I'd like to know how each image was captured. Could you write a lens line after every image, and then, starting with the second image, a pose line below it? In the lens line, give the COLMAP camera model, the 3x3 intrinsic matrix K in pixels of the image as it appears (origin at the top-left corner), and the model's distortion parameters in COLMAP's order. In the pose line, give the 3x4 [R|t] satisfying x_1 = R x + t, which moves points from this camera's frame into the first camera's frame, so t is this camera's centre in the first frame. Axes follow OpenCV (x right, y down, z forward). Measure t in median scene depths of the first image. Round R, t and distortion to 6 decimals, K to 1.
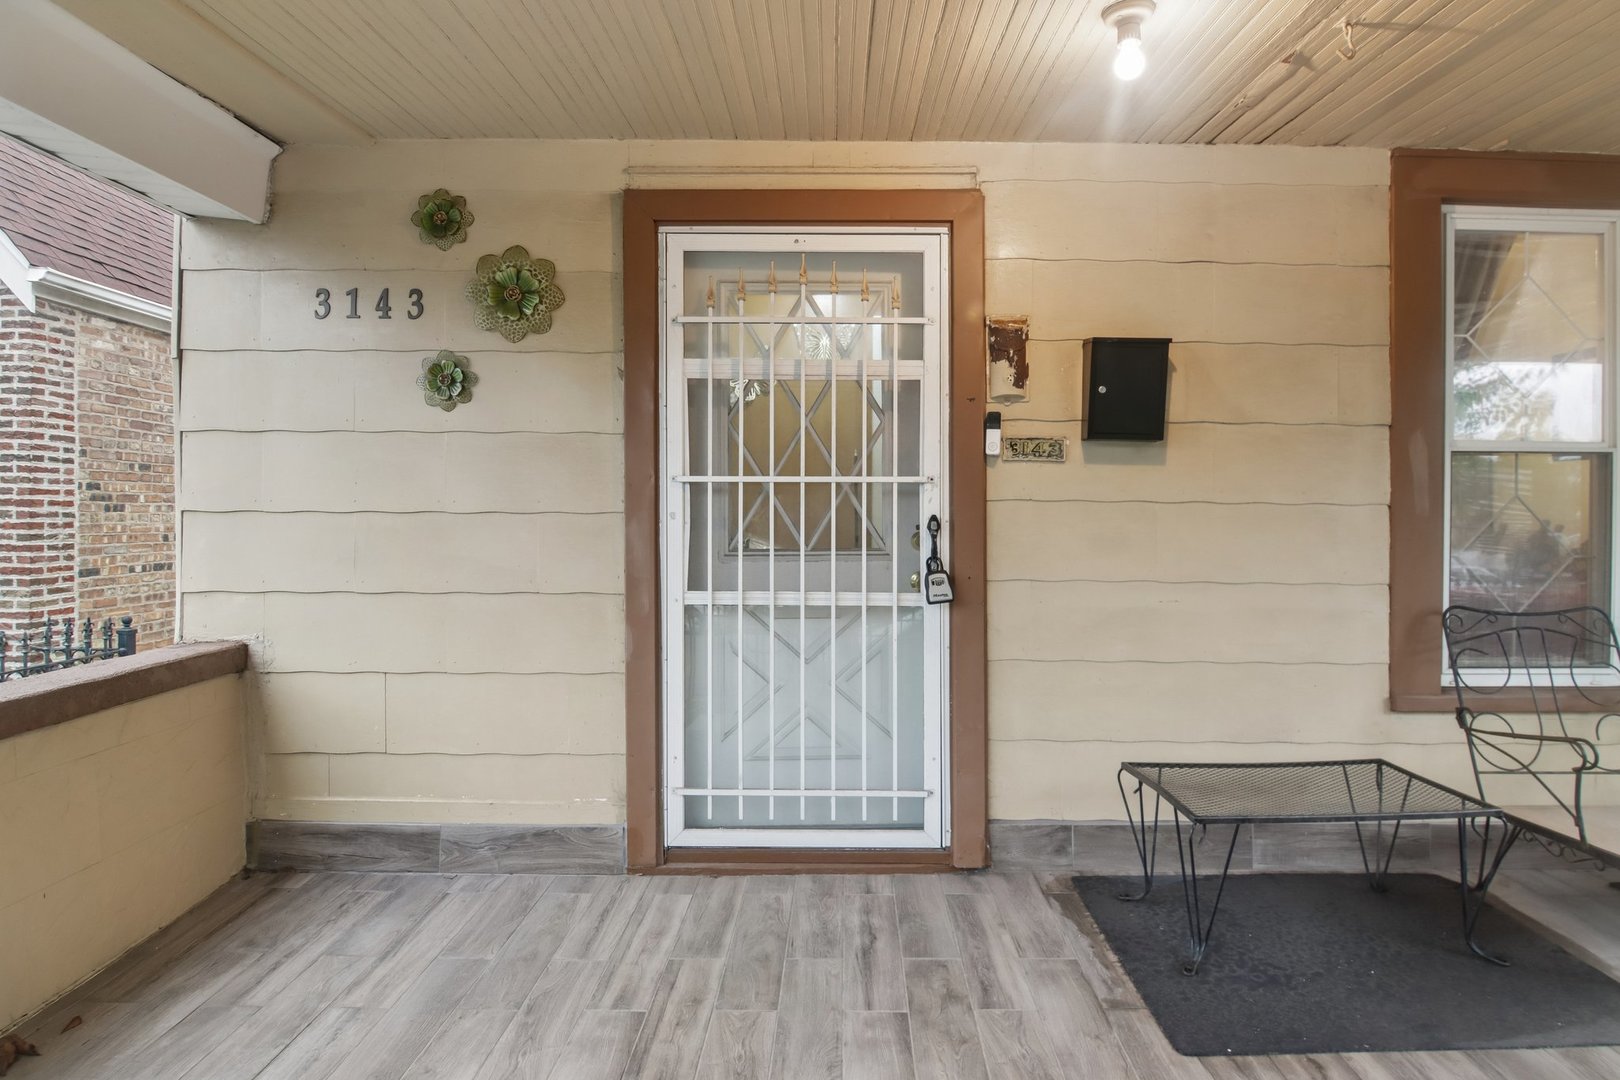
lens RADIAL K [[838.3, 0, 810.0], [0, 838.3, 540.0], [0, 0, 1]] dist [-0.001727, -0.014310]
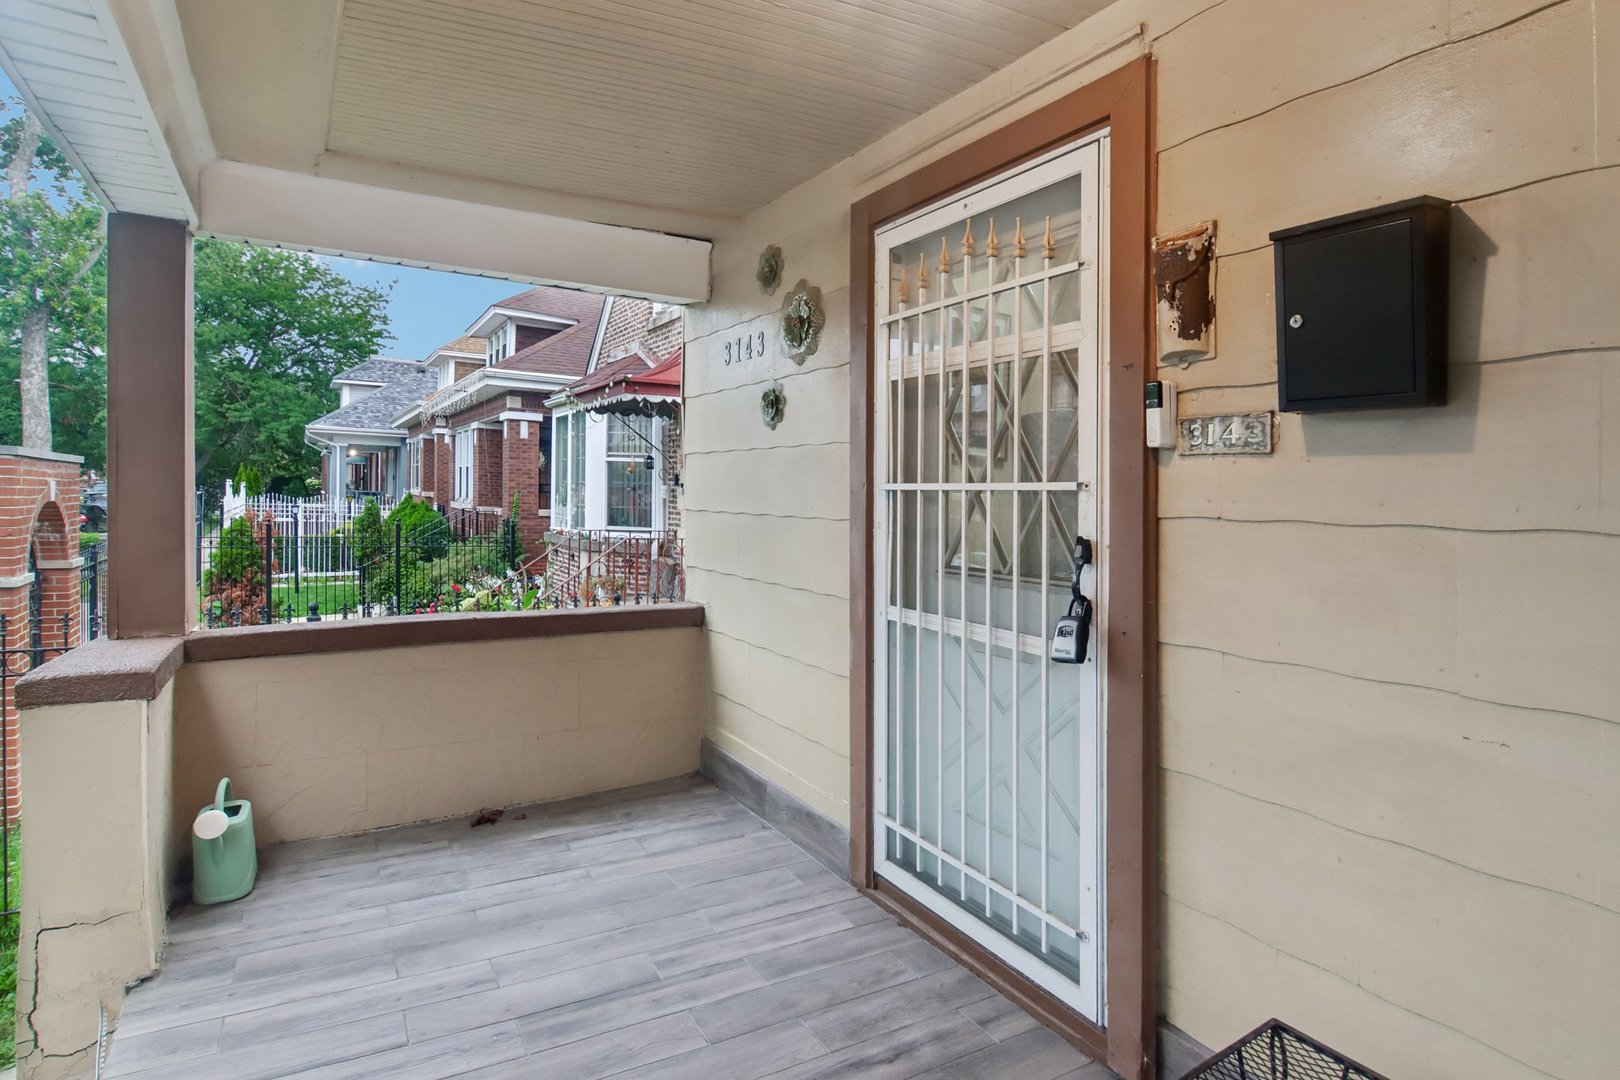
lens RADIAL K [[868.2, 0, 810.2], [0, 868.2, 494.0], [0, 0, 1]] dist [-0.017030, 0.000155]
pose [[0.498958, 0.004553, -0.866614, 0.665271], [-0.044997, 0.998773, -0.020659, -0.040237], [0.865457, 0.049303, 0.498551, 0.439395]]
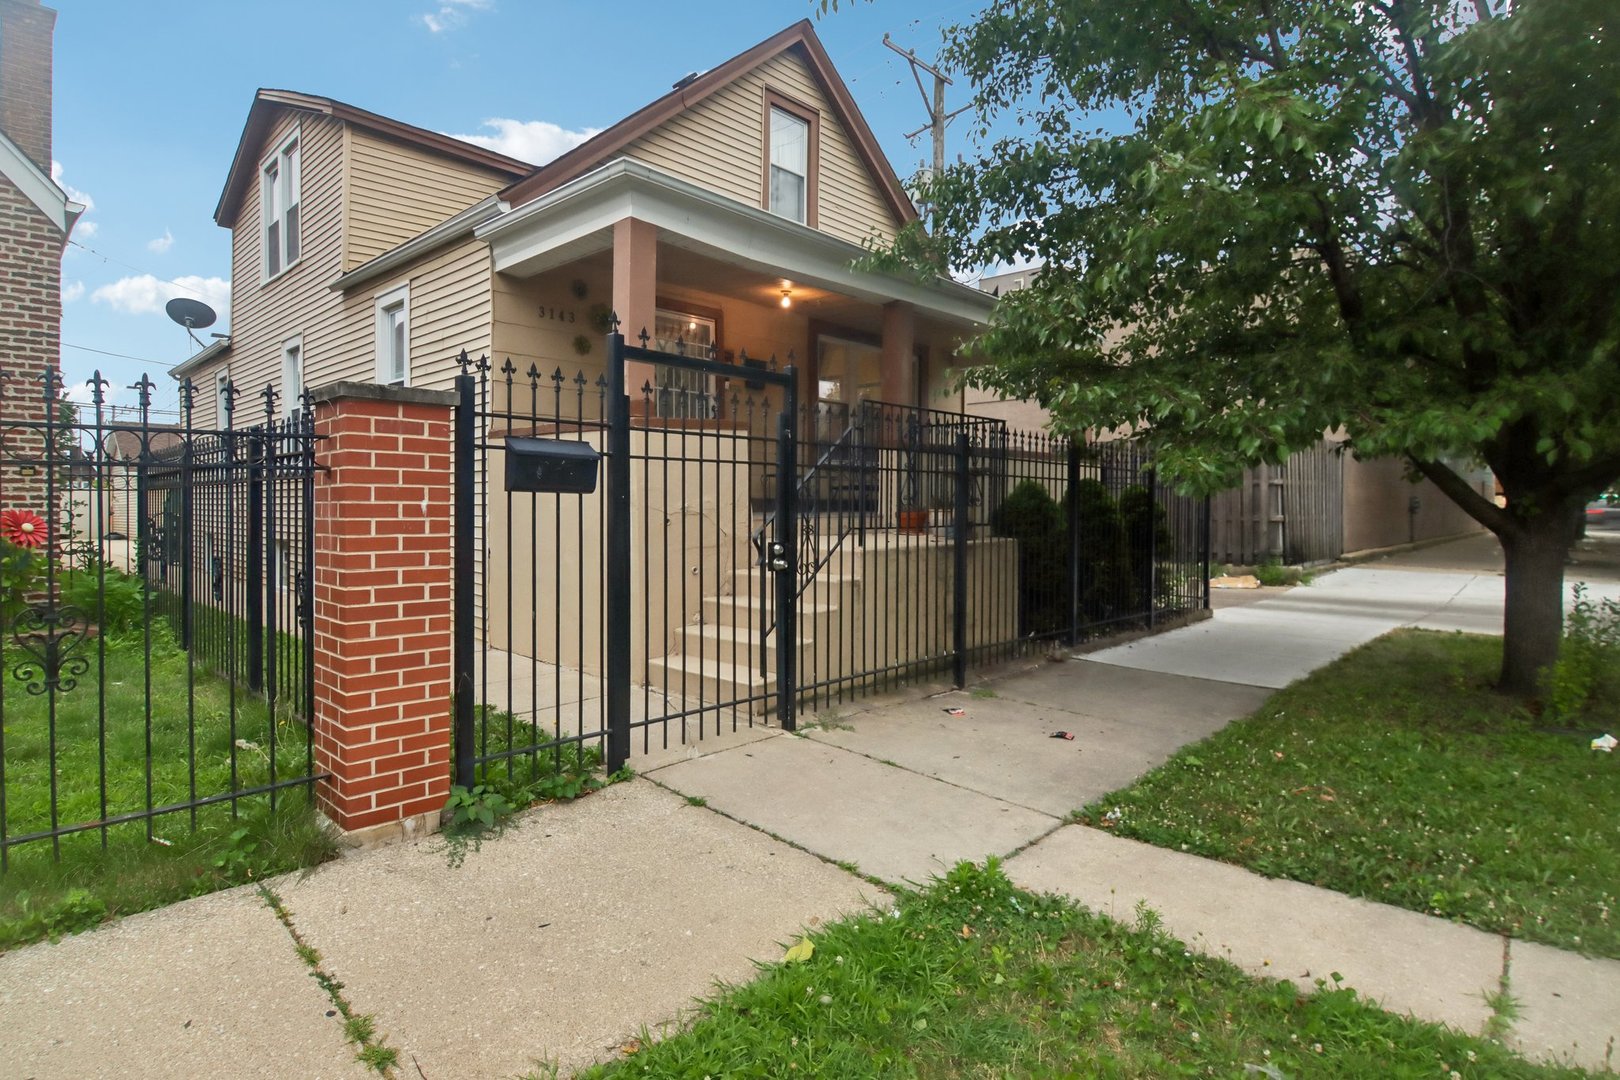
lens RADIAL K [[844.1, 0, 814.3], [0, 844.1, 509.4], [0, 0, 1]] dist [0.001709, 0.000226]
pose [[0.694137, -0.007734, 0.719801, -1.986545], [0.026038, 0.999558, -0.014370, 0.441923], [-0.719372, 0.028717, 0.694031, -1.599610]]
